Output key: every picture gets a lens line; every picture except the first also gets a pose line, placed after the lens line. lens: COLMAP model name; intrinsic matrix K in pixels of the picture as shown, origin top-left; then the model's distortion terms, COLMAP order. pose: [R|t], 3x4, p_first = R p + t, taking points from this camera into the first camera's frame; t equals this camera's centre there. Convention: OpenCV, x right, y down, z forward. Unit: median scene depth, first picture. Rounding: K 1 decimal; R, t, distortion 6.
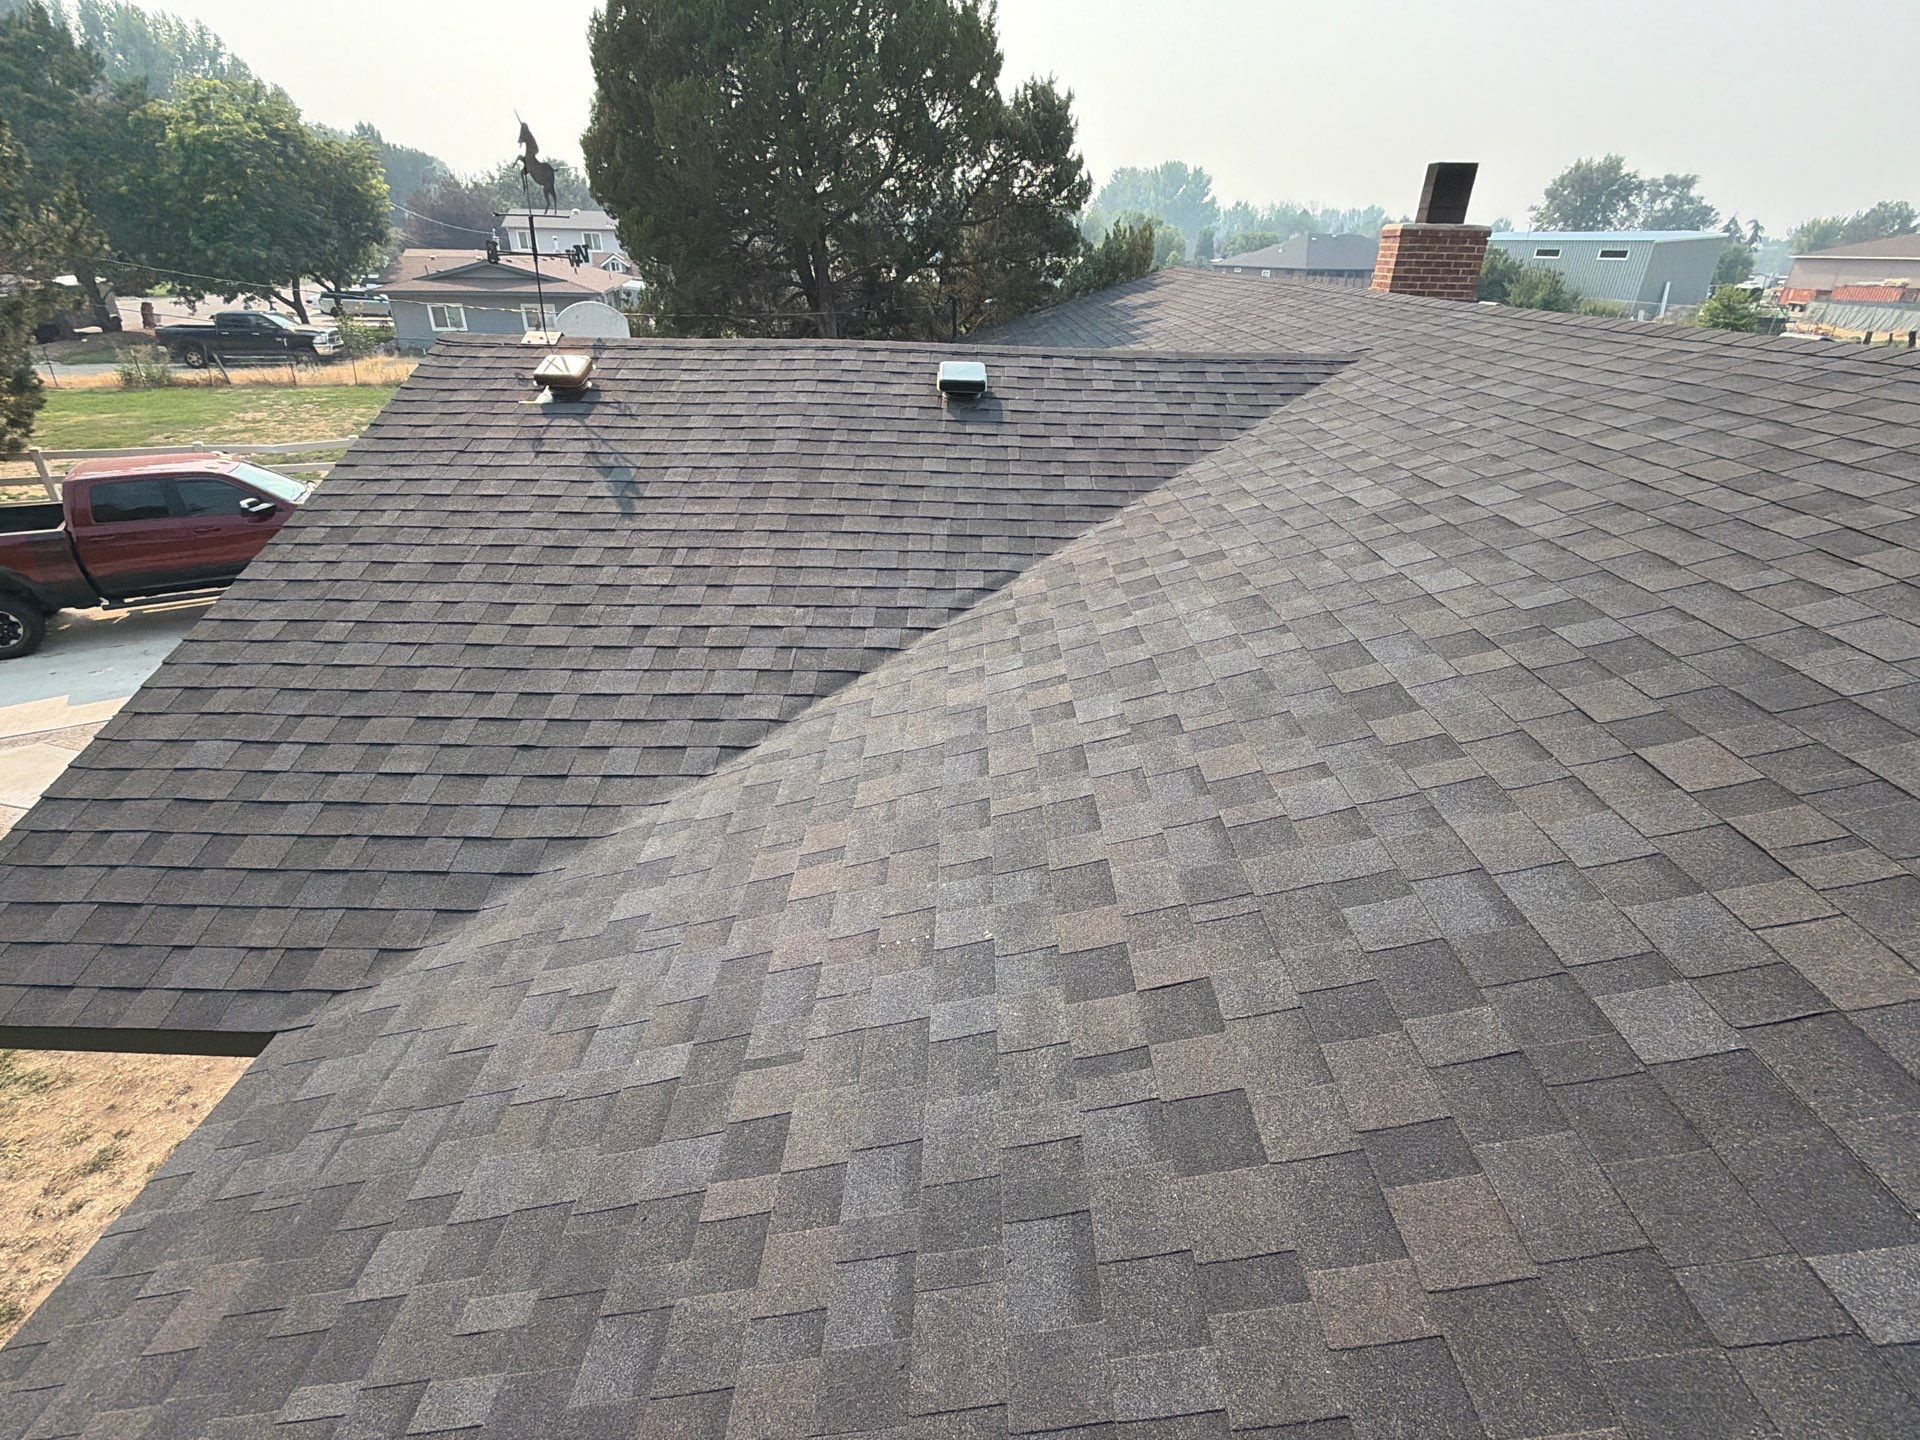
lens RADIAL K [[912.2, 0, 961.8], [0, 912.2, 722.8], [0, 0, 1]] dist [0.001573, -0.000658]
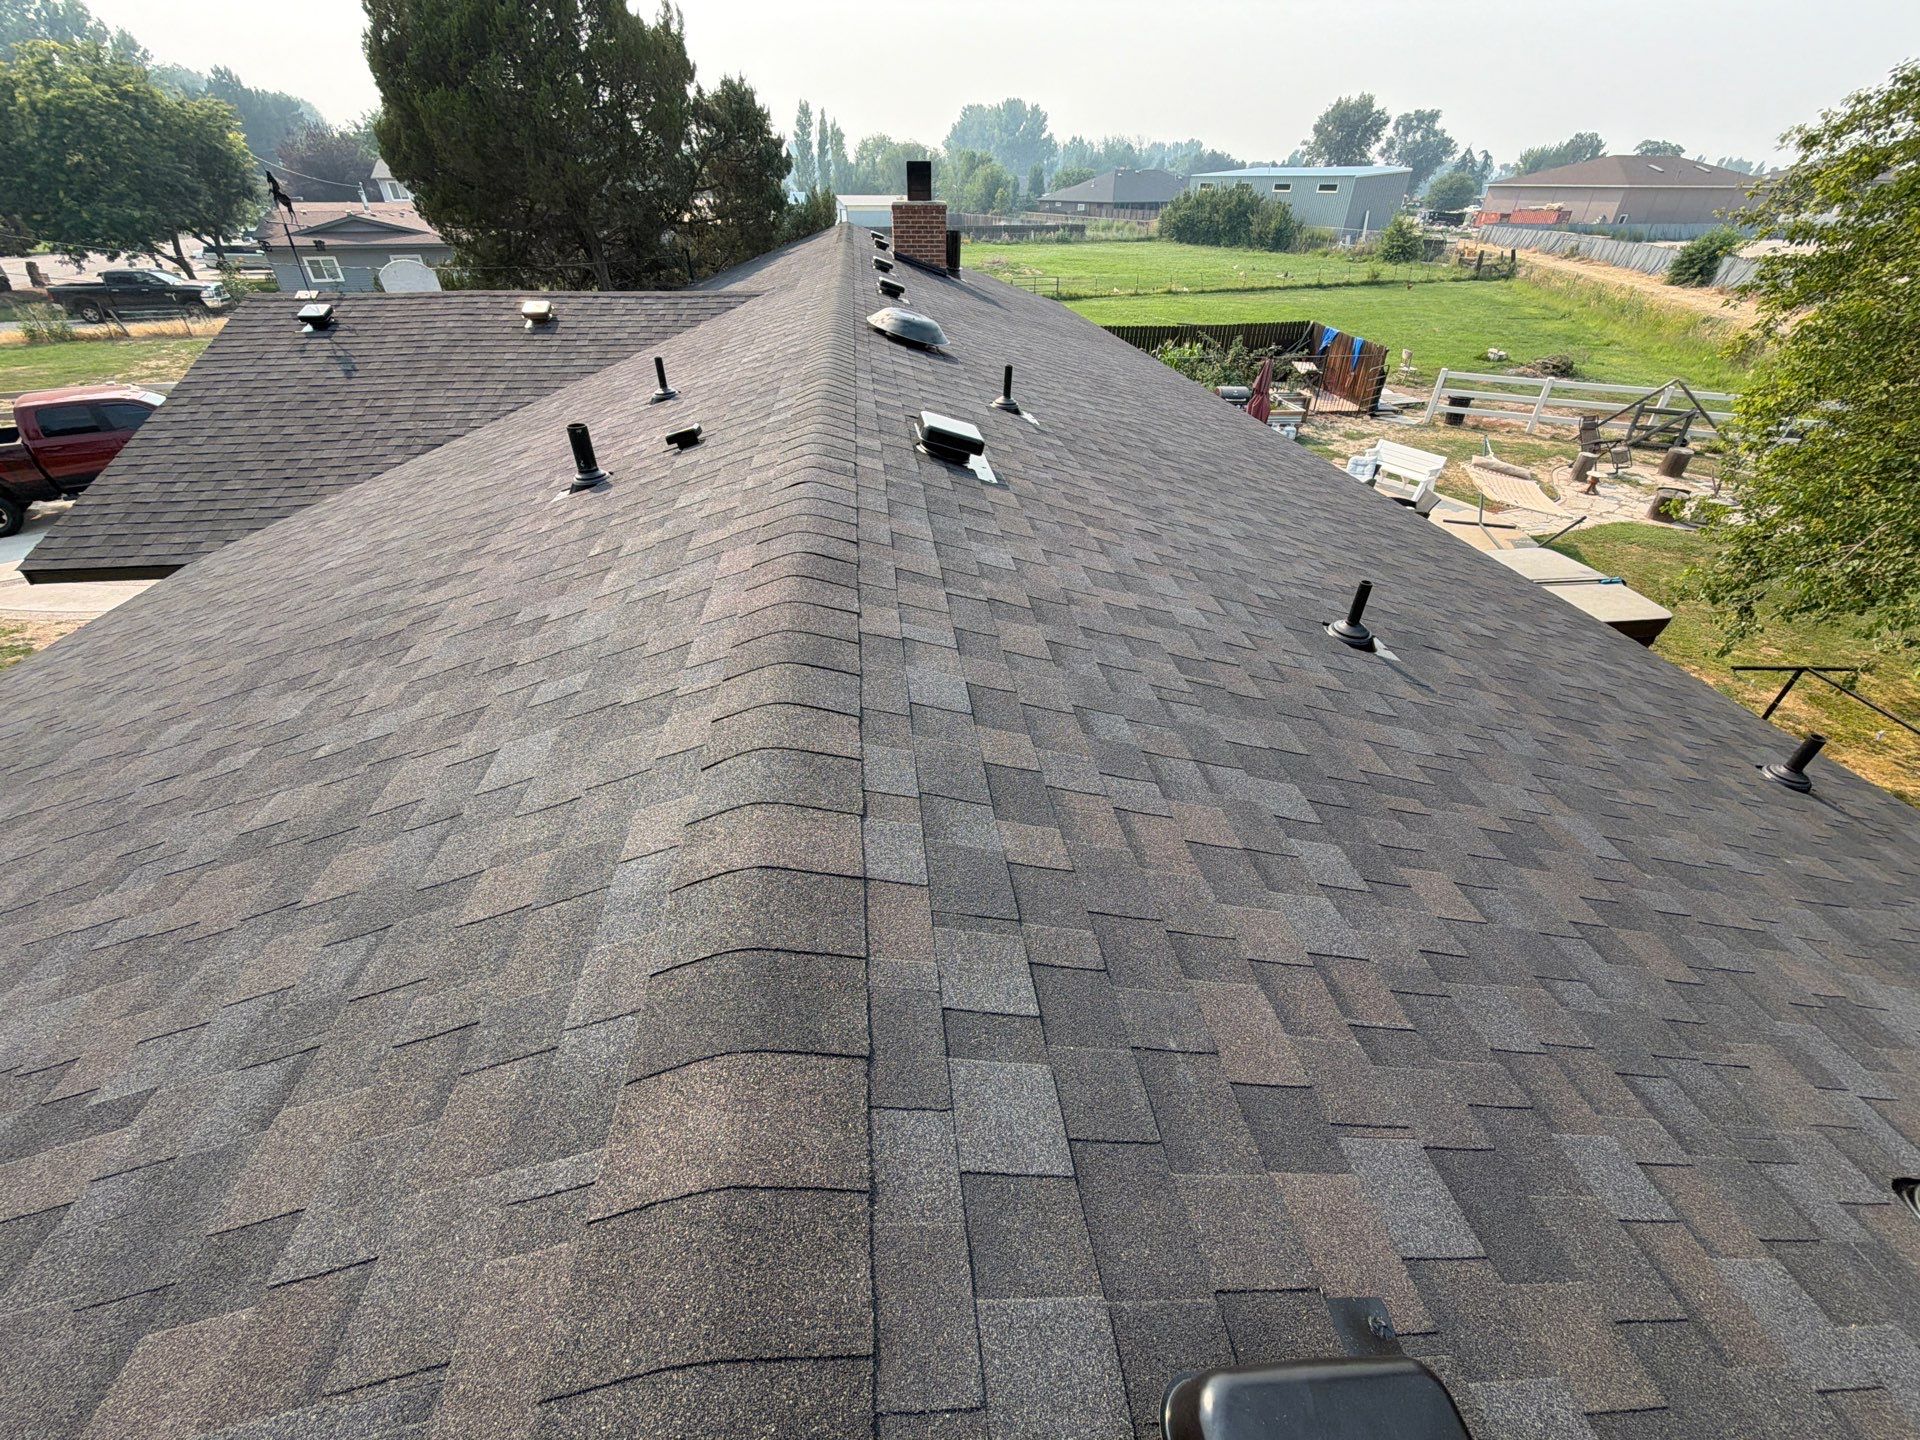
lens RADIAL K [[765.6, 0, 961.0], [0, 765.6, 719.0], [0, 0, 1]] dist [0.000284, 0.000052]
pose [[0.991625, -0.085101, 0.097153, 0.222261], [0.071696, 0.988386, 0.133987, 0.109749], [-0.107427, -0.125899, 0.986209, -0.272445]]
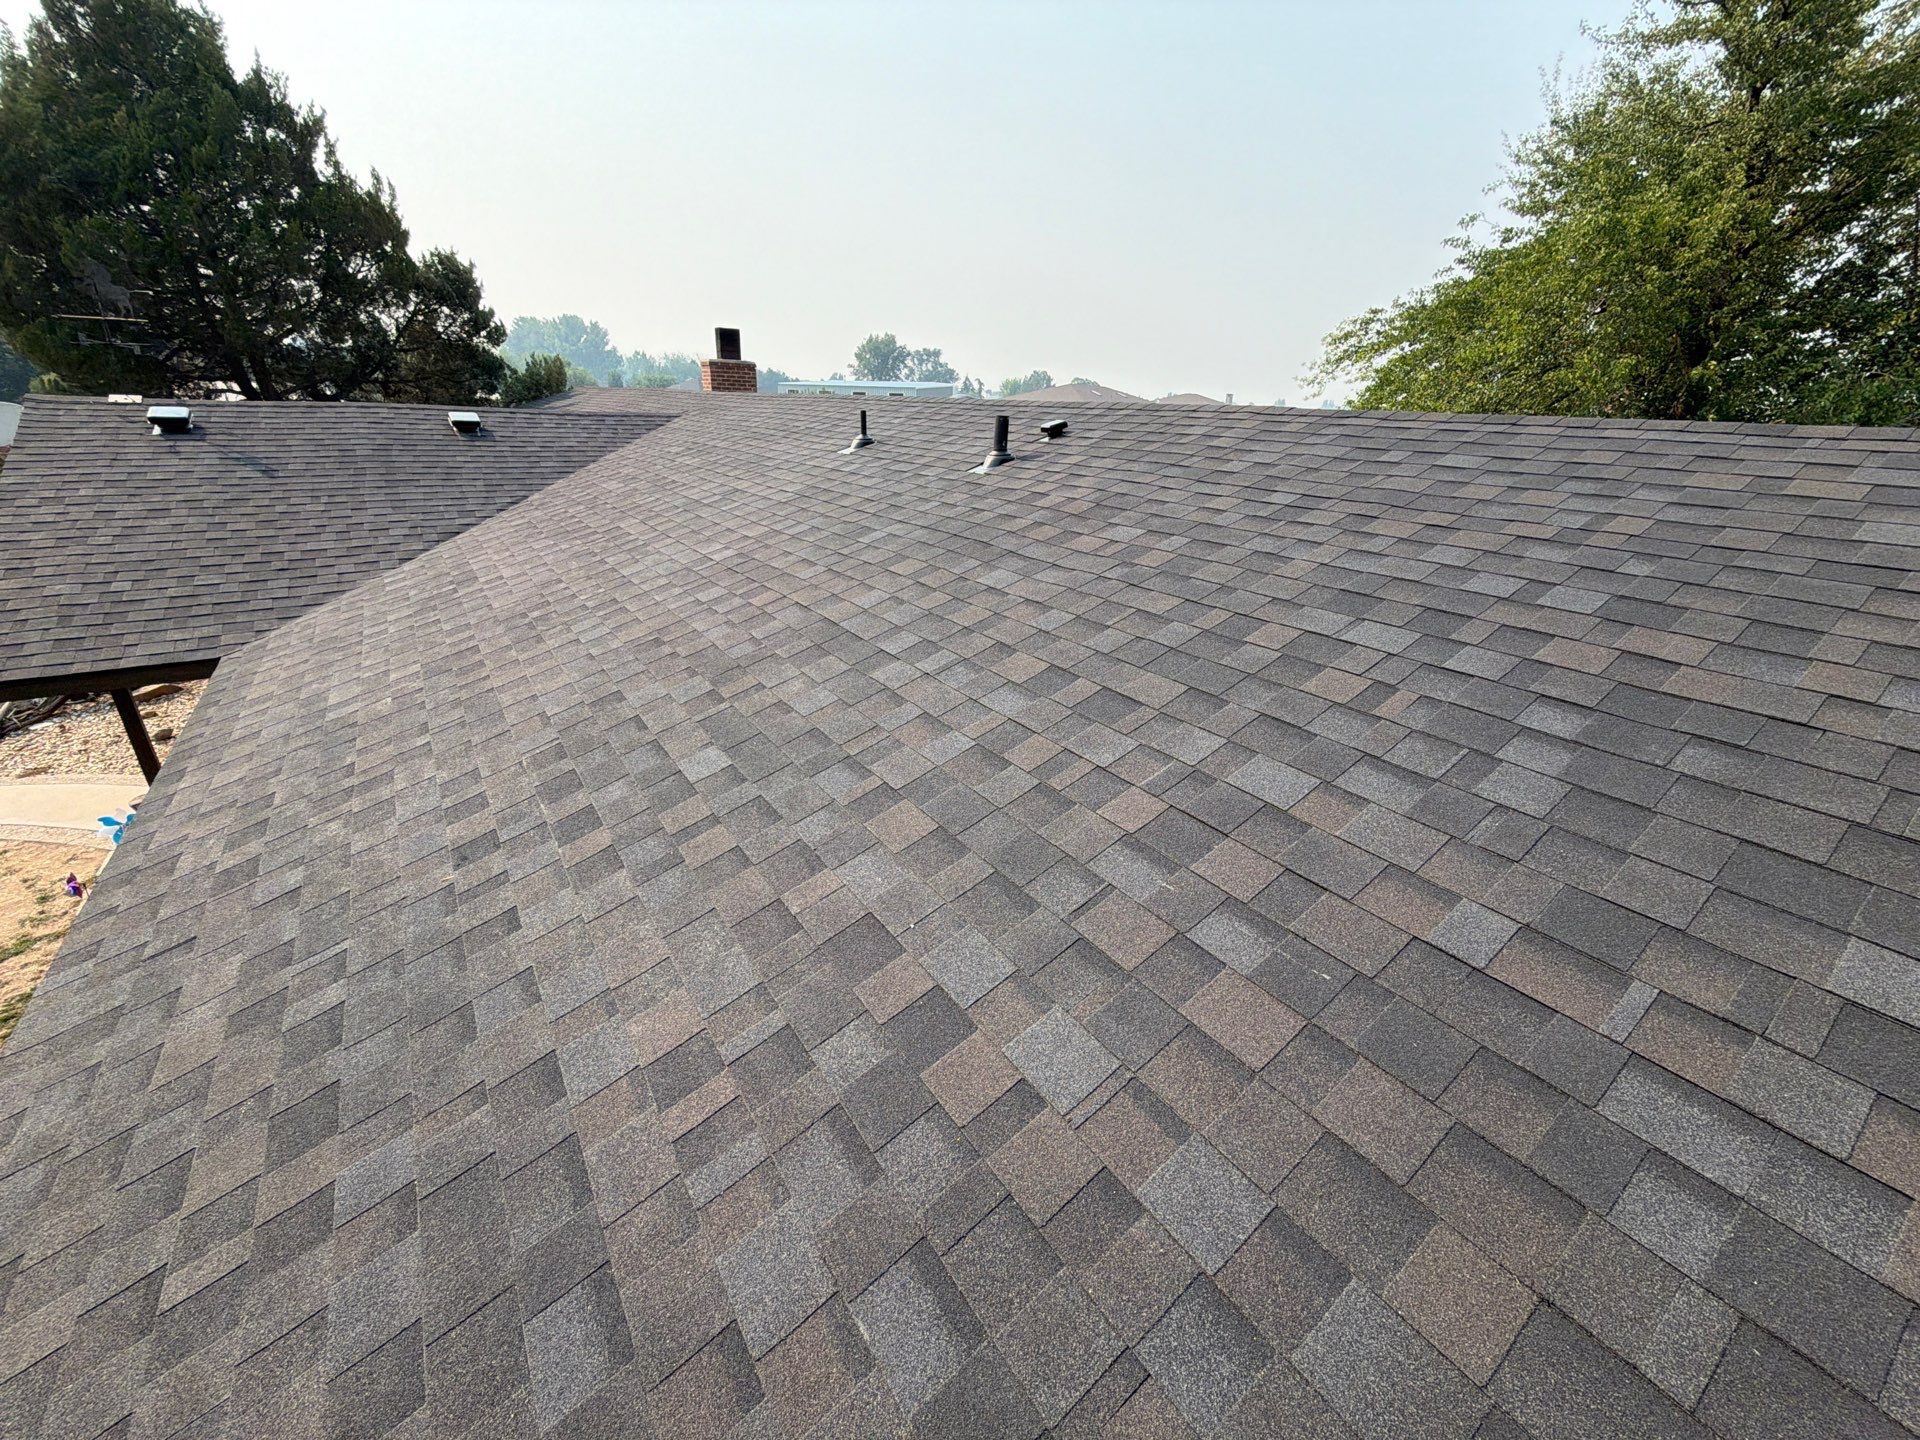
lens RADIAL K [[765.6, 0, 959.6], [0, 765.6, 717.3], [0, 0, 1]] dist [0.000284, 0.000052]
pose [[0.812683, -0.209589, 0.543709, -0.052507], [0.250188, 0.968197, -0.000735, 0.155700], [-0.526263, 0.136627, 0.839274, -0.256063]]
